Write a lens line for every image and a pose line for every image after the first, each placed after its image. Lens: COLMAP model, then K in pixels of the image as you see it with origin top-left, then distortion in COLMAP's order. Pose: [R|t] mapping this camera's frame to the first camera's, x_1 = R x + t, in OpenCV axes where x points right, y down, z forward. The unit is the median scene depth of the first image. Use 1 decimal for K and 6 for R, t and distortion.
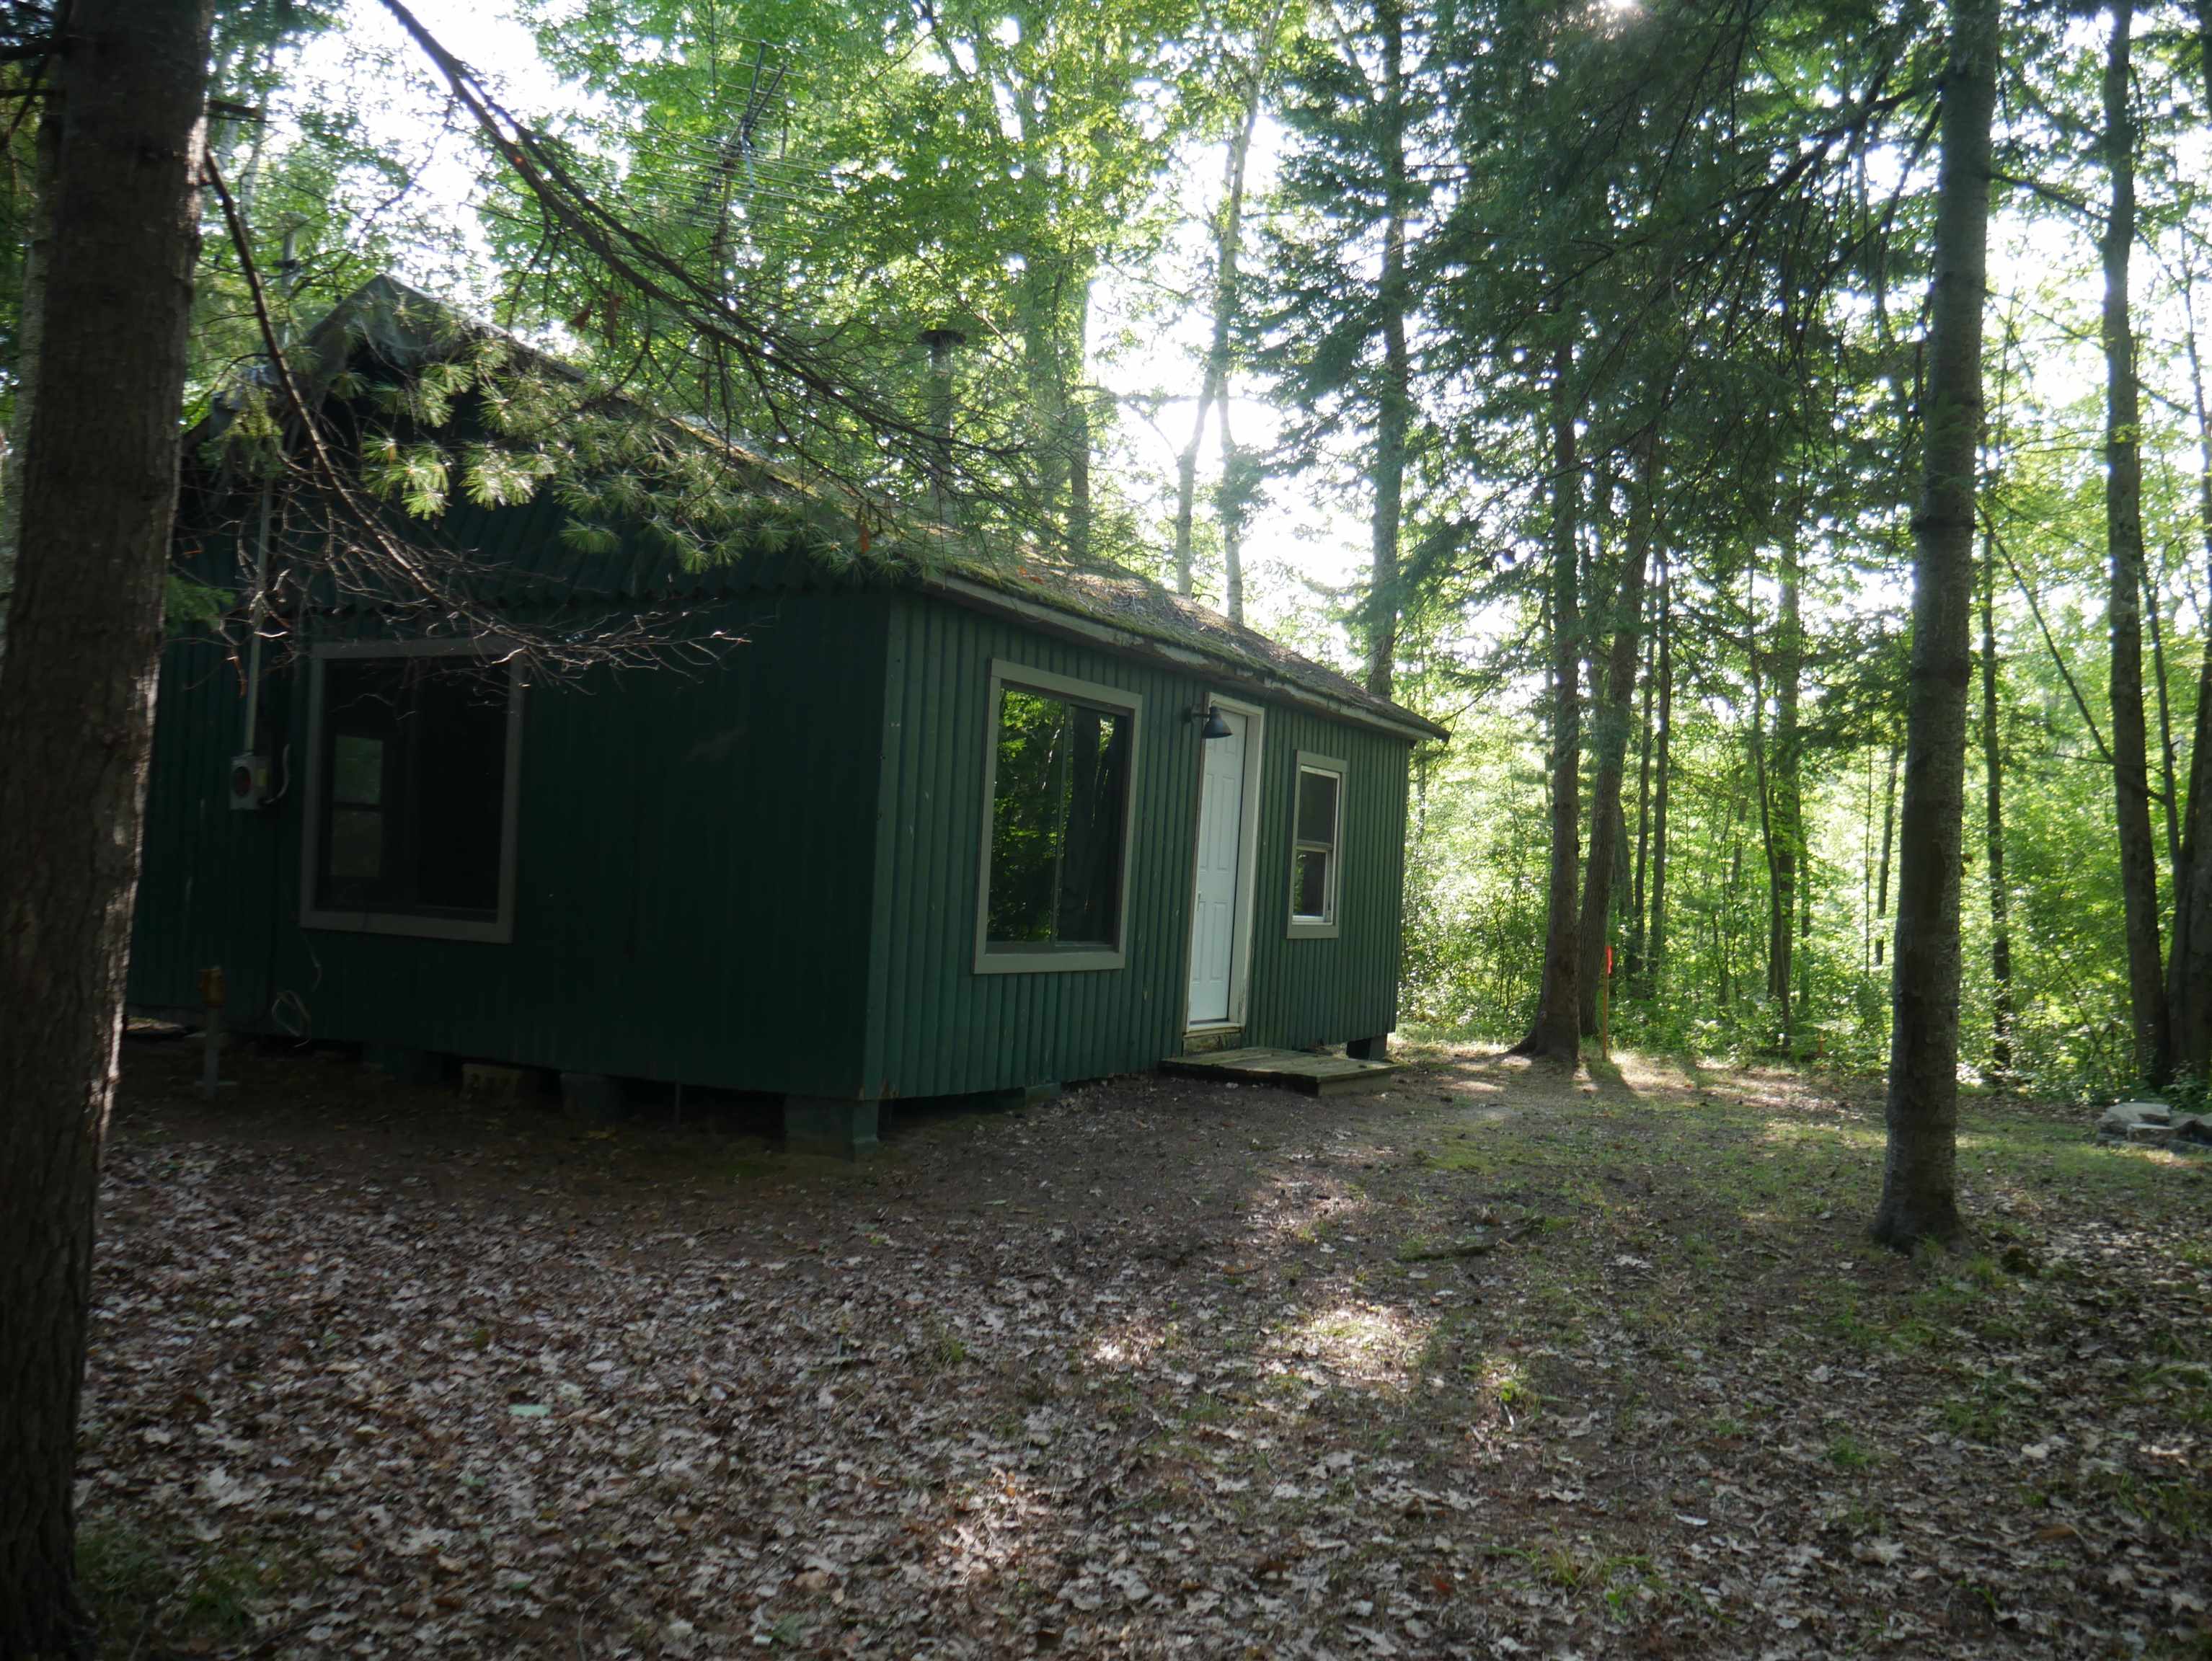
lens RADIAL K [[1833.0, 0, 1113.6], [0, 1833.0, 837.3], [0, 0, 1]] dist [-0.030441, 0.007177]
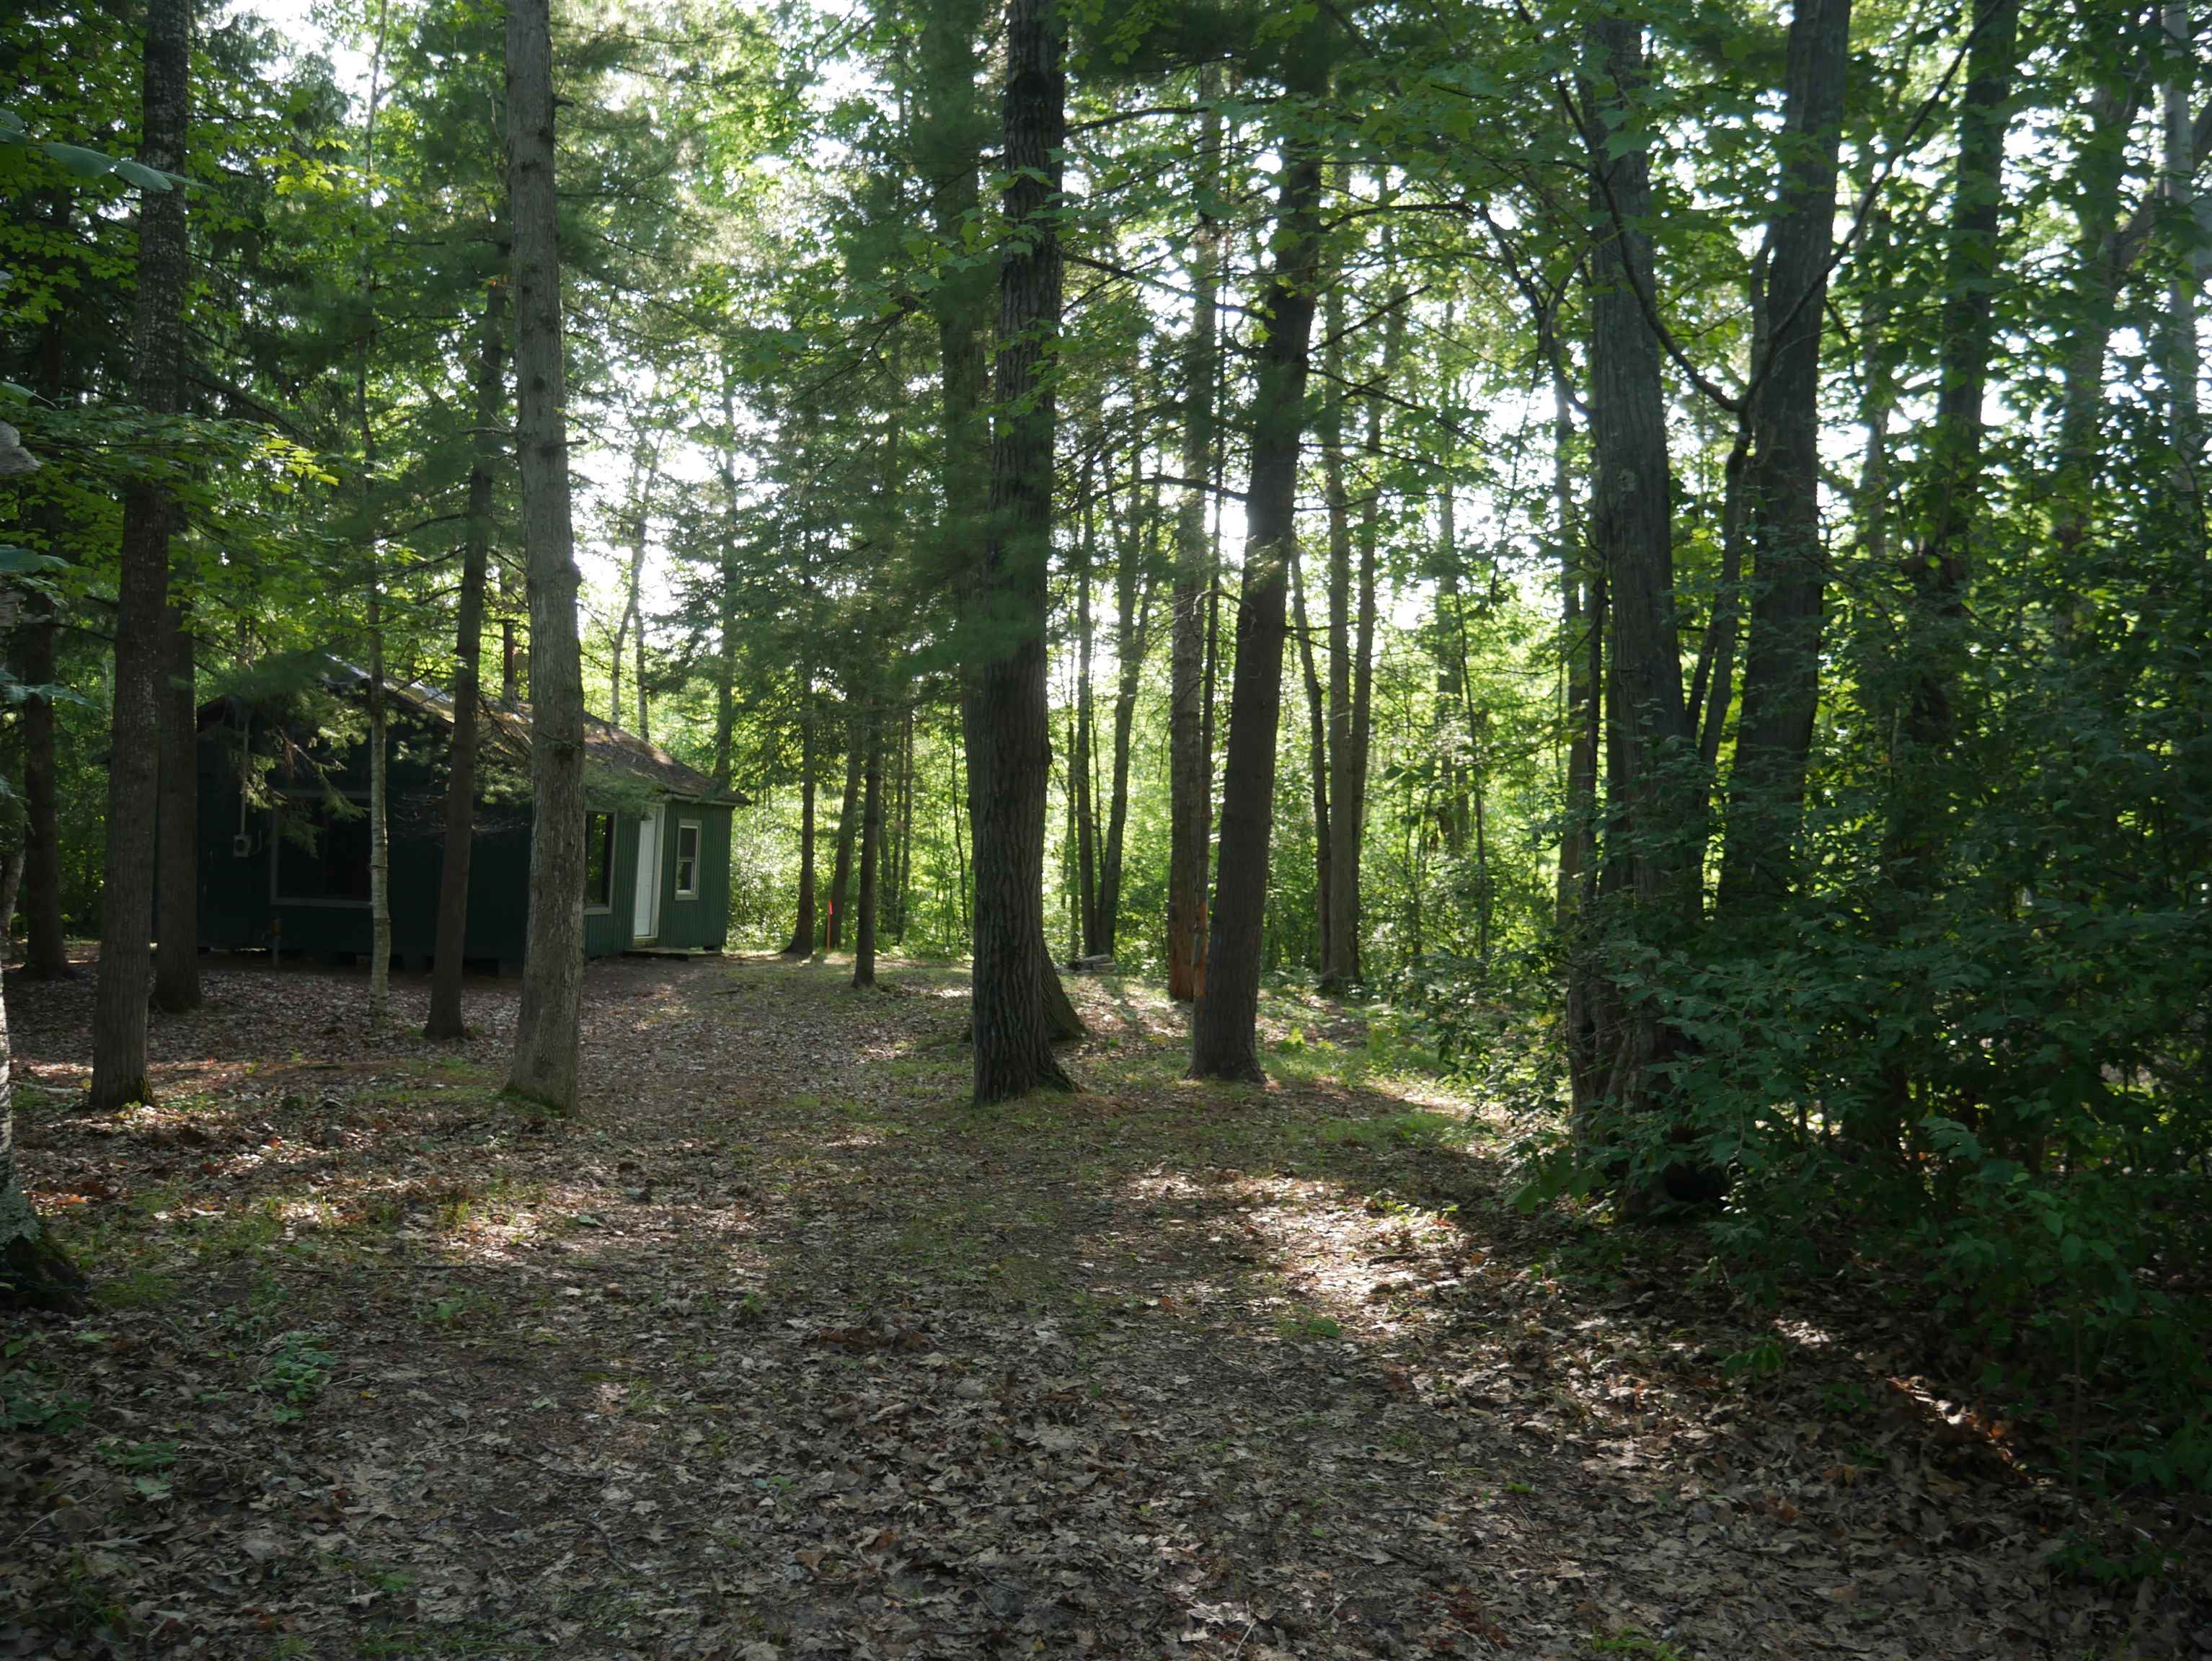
lens RADIAL K [[1833.0, 0, 1109.0], [0, 1833.0, 829.6], [0, 0, 1]] dist [-0.030441, 0.007177]
pose [[0.945337, -0.007401, 0.326010, -0.214063], [0.000058, 0.999746, 0.022527, -0.131538], [-0.326094, -0.021277, 0.945098, -2.083109]]
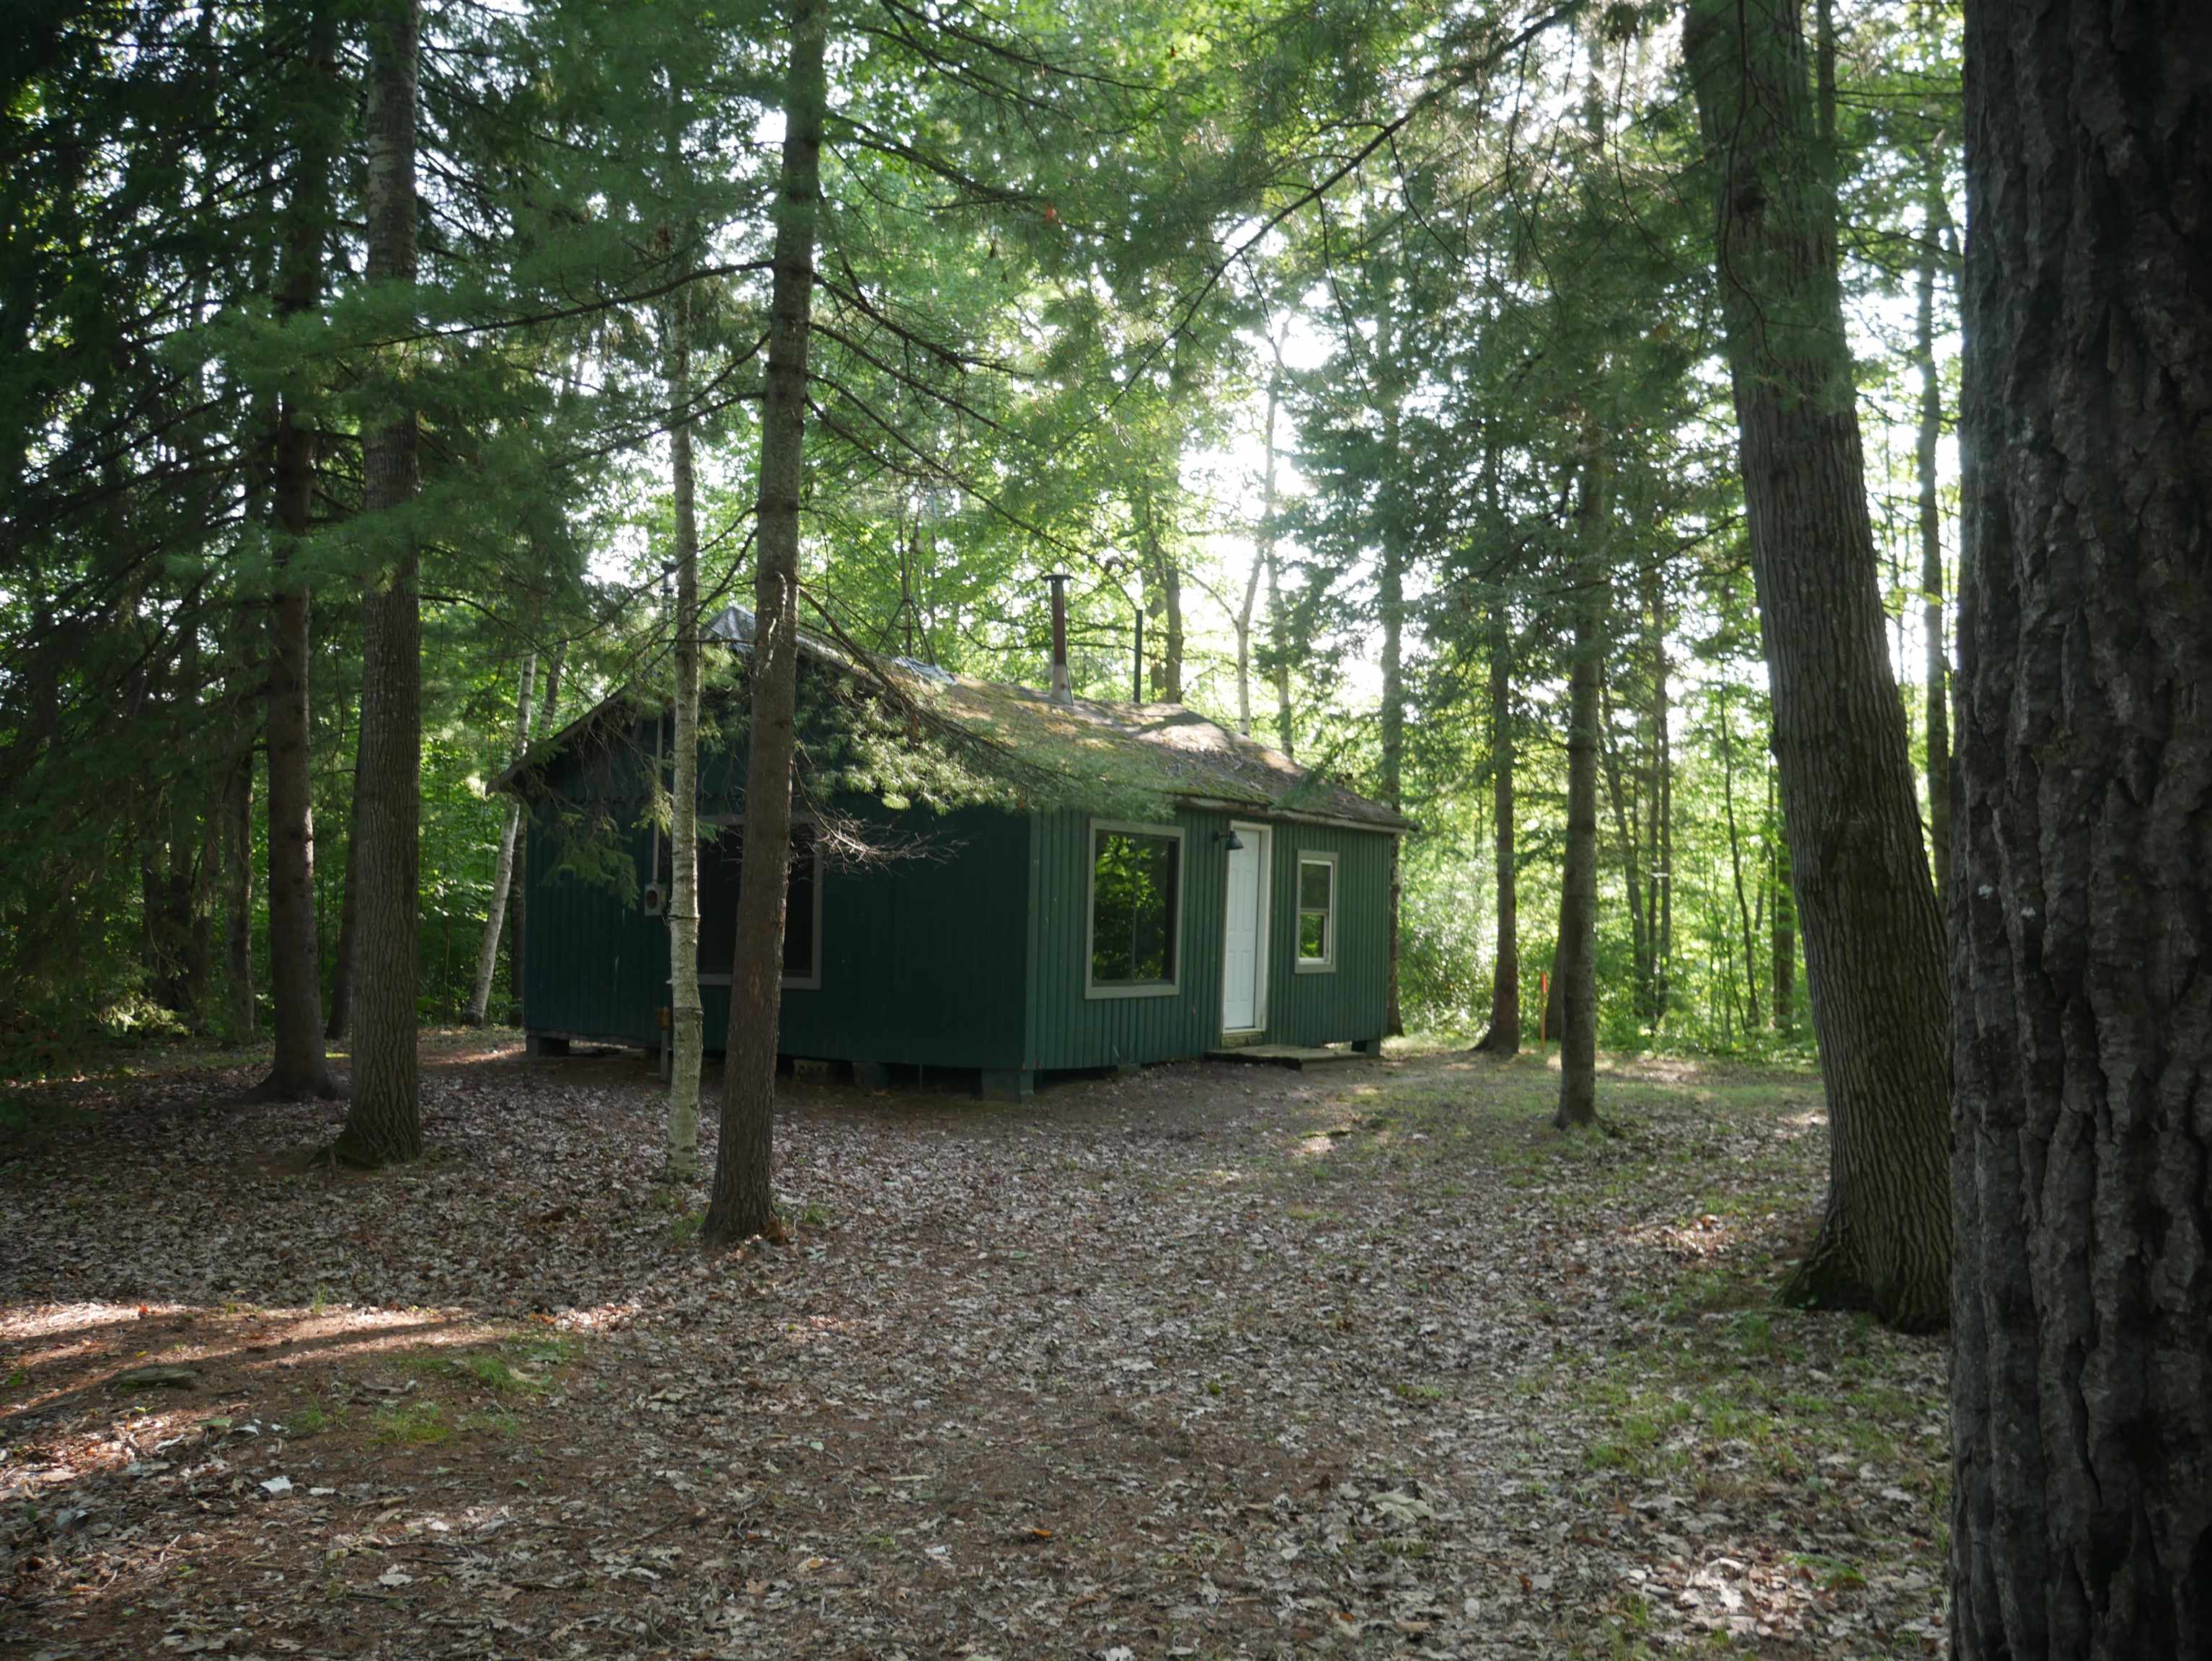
lens RADIAL K [[1833.0, 0, 1117.7], [0, 1833.0, 835.7], [0, 0, 1]] dist [-0.030441, 0.007177]
pose [[0.996672, -0.034869, -0.073686, 0.097558], [0.033191, 0.999164, -0.023871, -0.042166], [0.074457, 0.021346, 0.996996, -0.815352]]
